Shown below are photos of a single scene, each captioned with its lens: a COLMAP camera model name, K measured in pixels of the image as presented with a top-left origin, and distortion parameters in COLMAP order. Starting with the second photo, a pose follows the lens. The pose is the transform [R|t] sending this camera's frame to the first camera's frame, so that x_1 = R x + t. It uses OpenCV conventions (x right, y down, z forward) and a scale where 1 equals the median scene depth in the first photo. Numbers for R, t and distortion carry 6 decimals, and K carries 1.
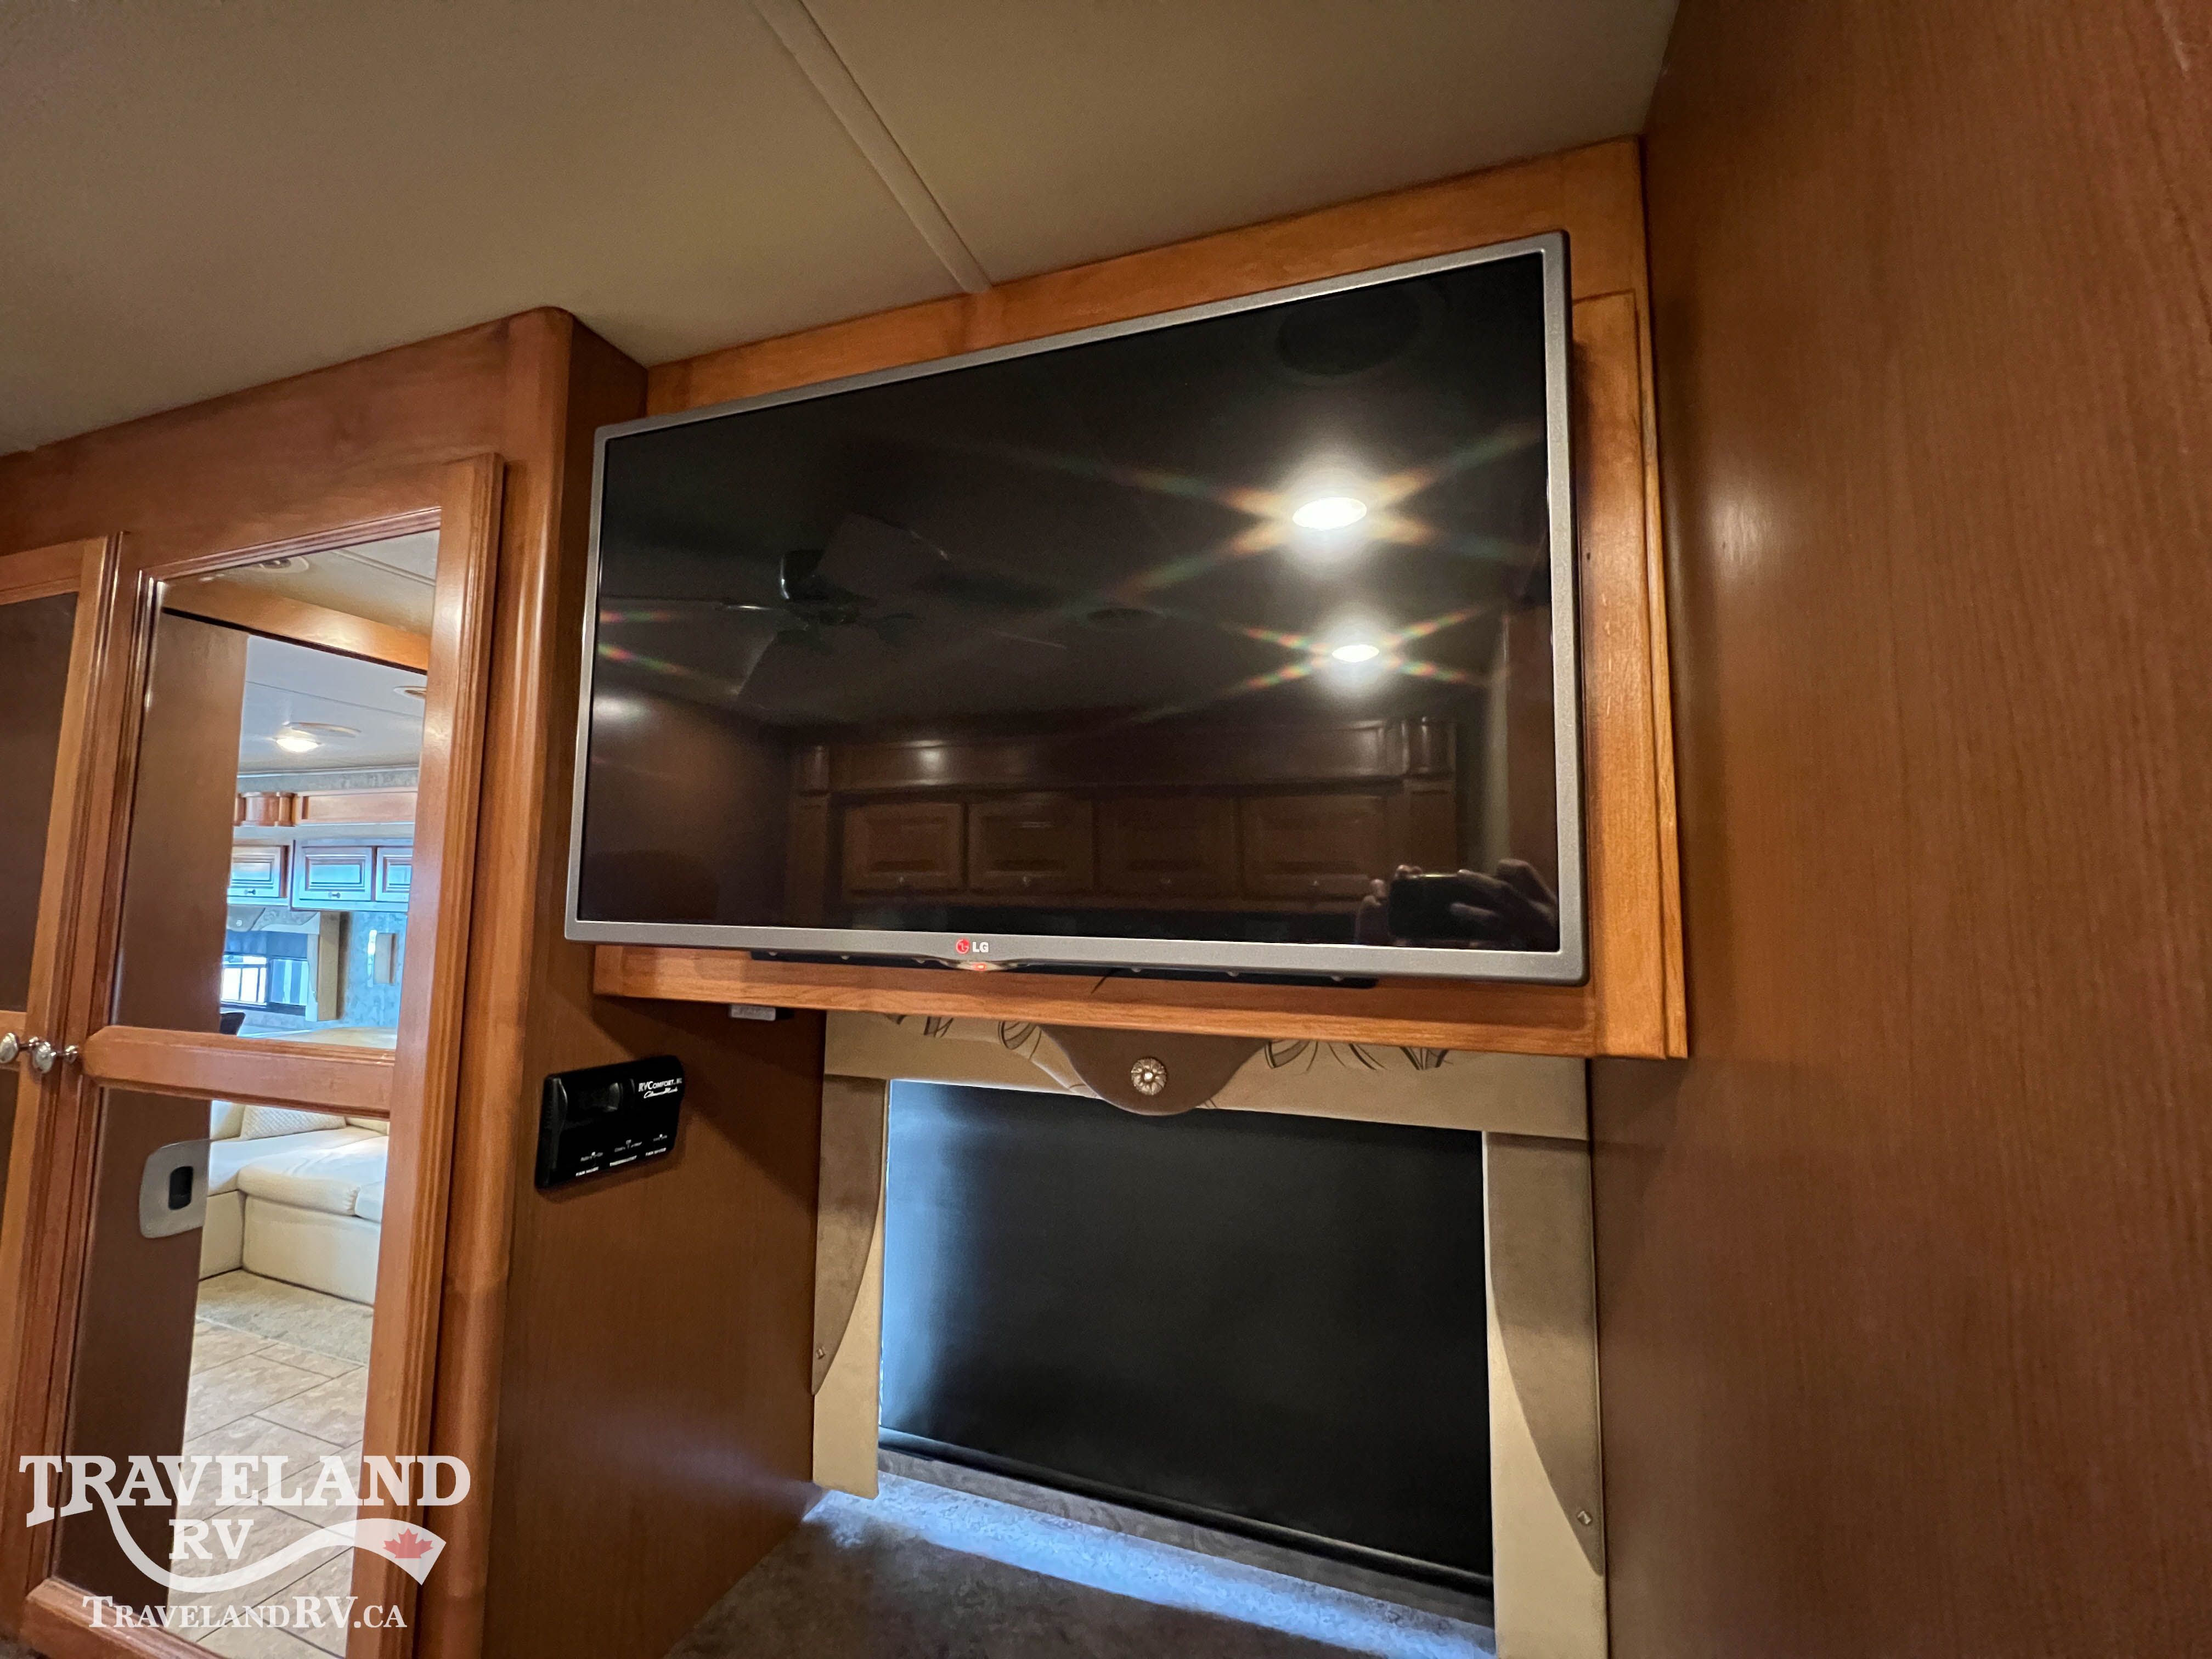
lens RADIAL K [[880.5, 0, 1101.0], [0, 880.5, 826.8], [0, 0, 1]] dist [-0.000931, -0.000001]
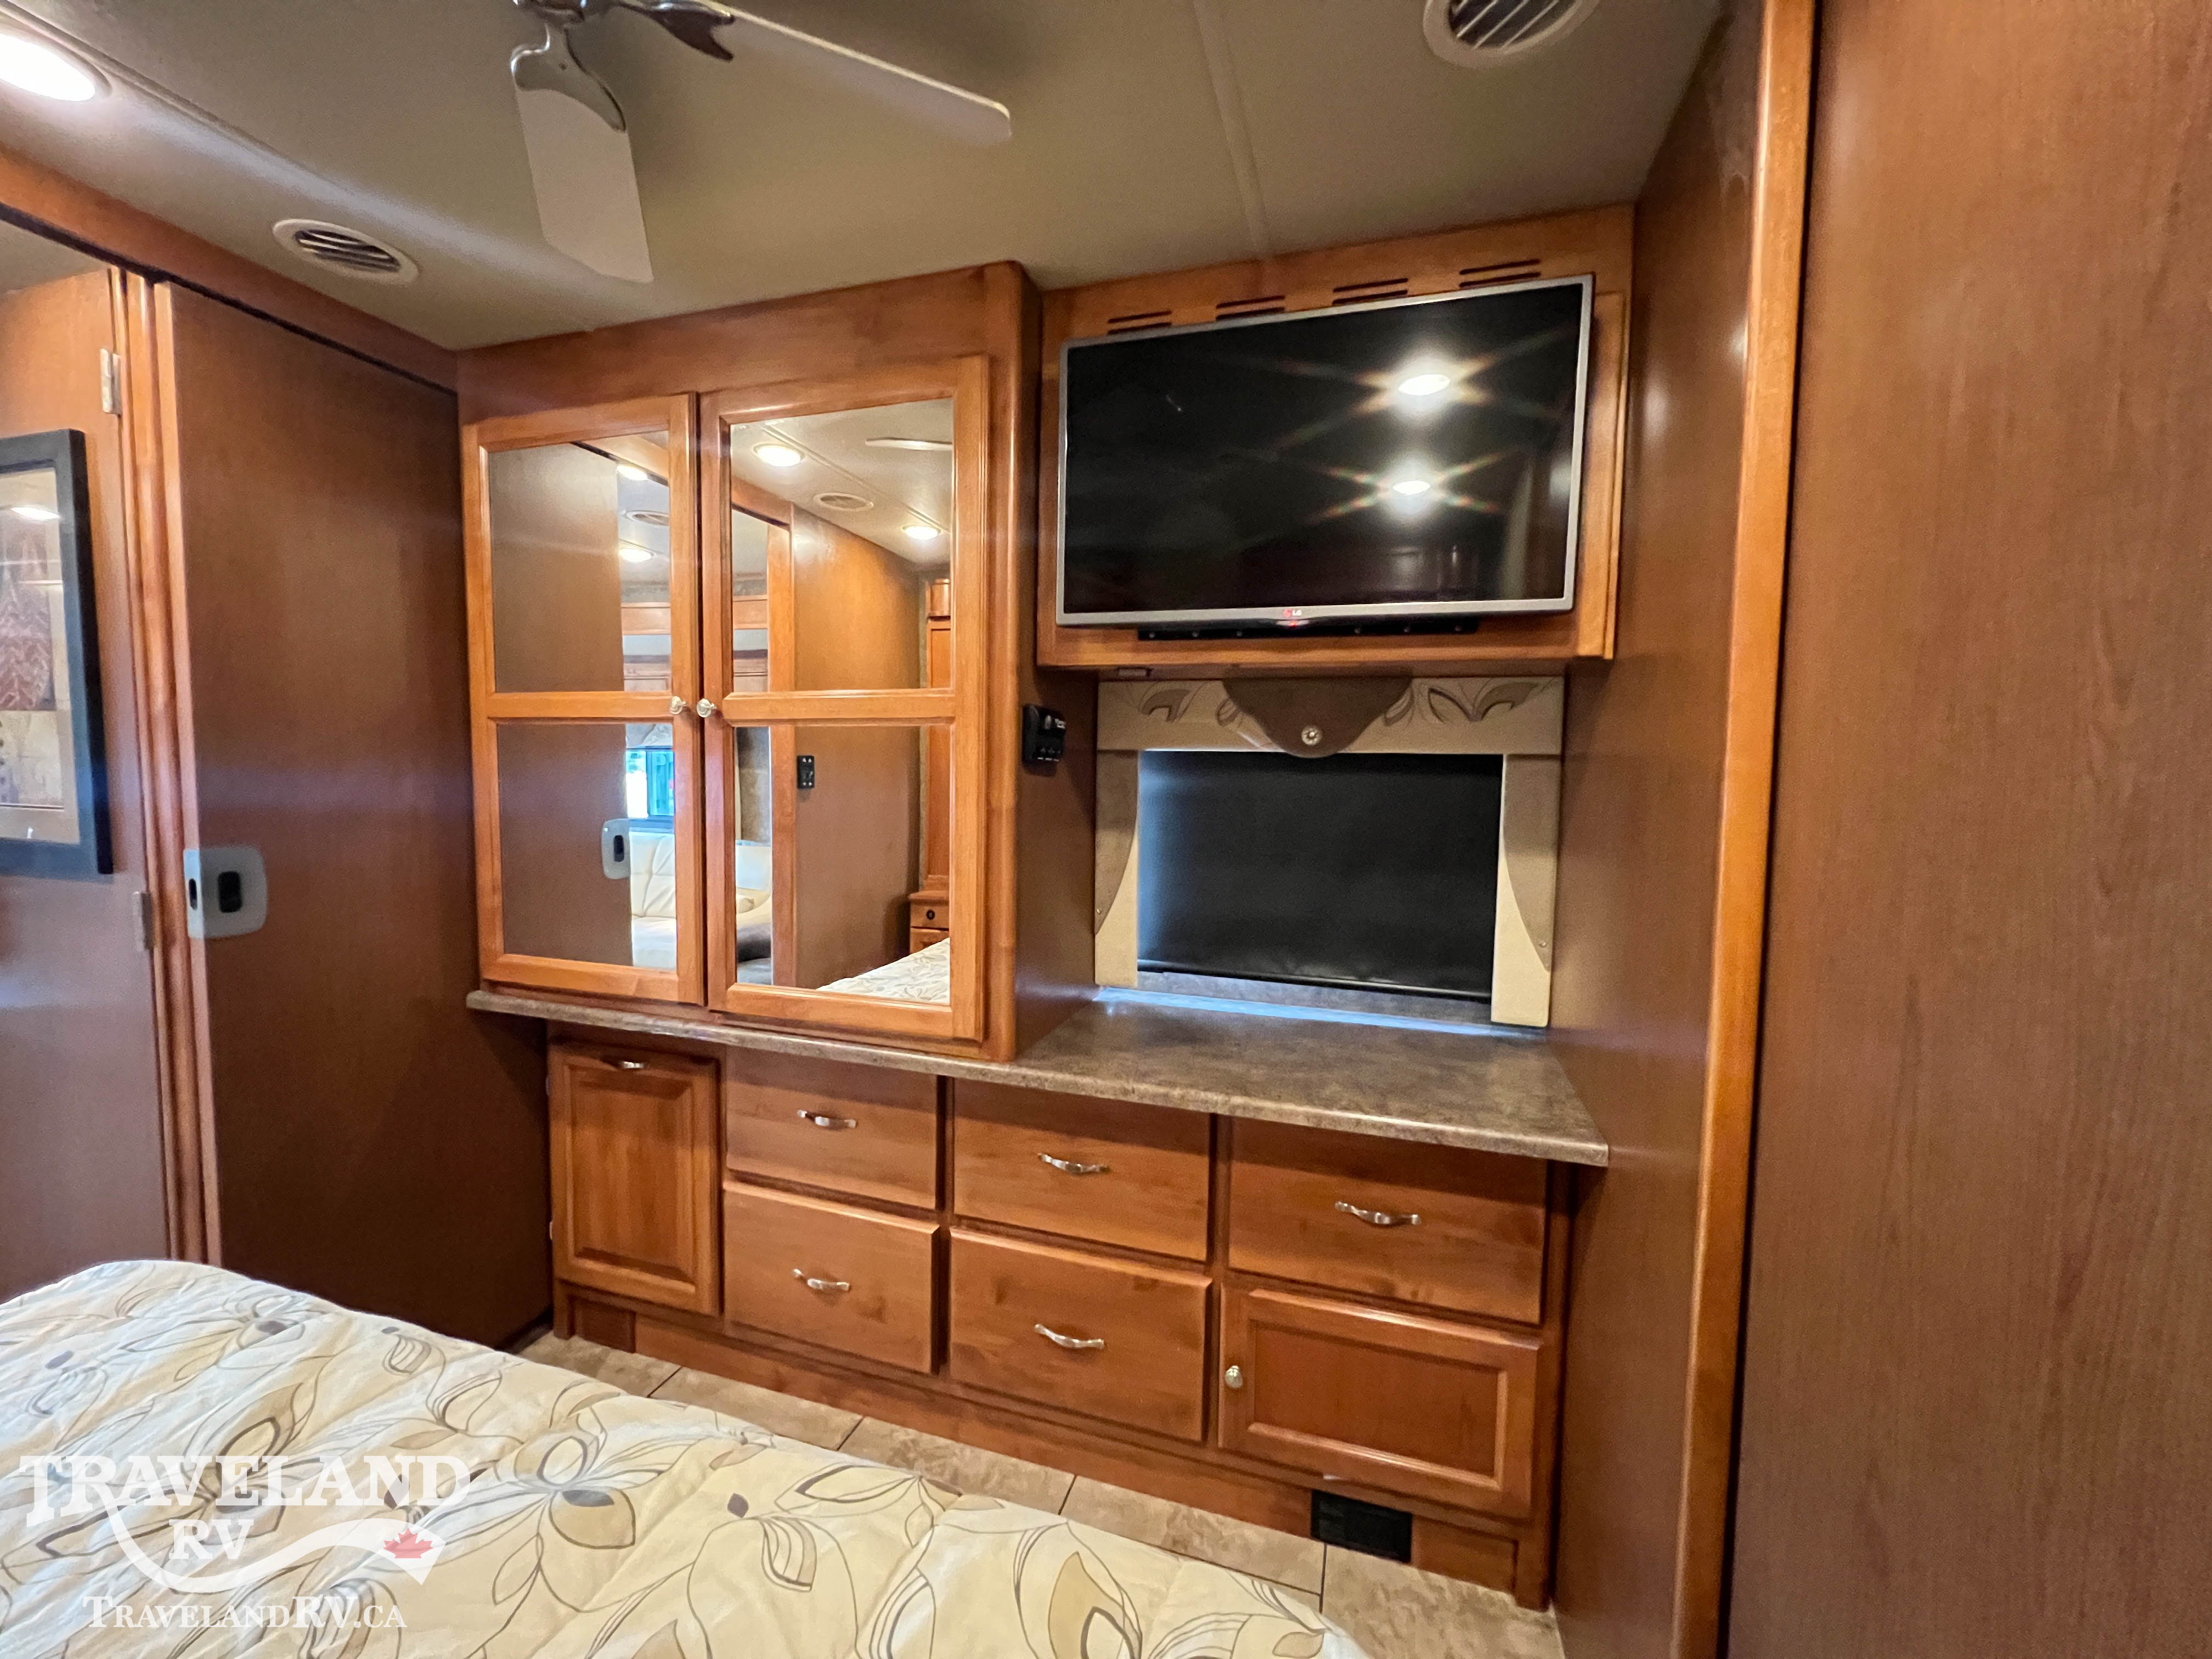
lens RADIAL K [[880.5, 0, 1101.0], [0, 880.5, 826.8], [0, 0, 1]] dist [-0.000931, -0.000001]
pose [[0.999733, 0.001674, 0.023038, -0.428134], [-0.005303, 0.987369, 0.158351, 0.203683], [-0.022482, -0.158431, 0.987114, -0.776929]]
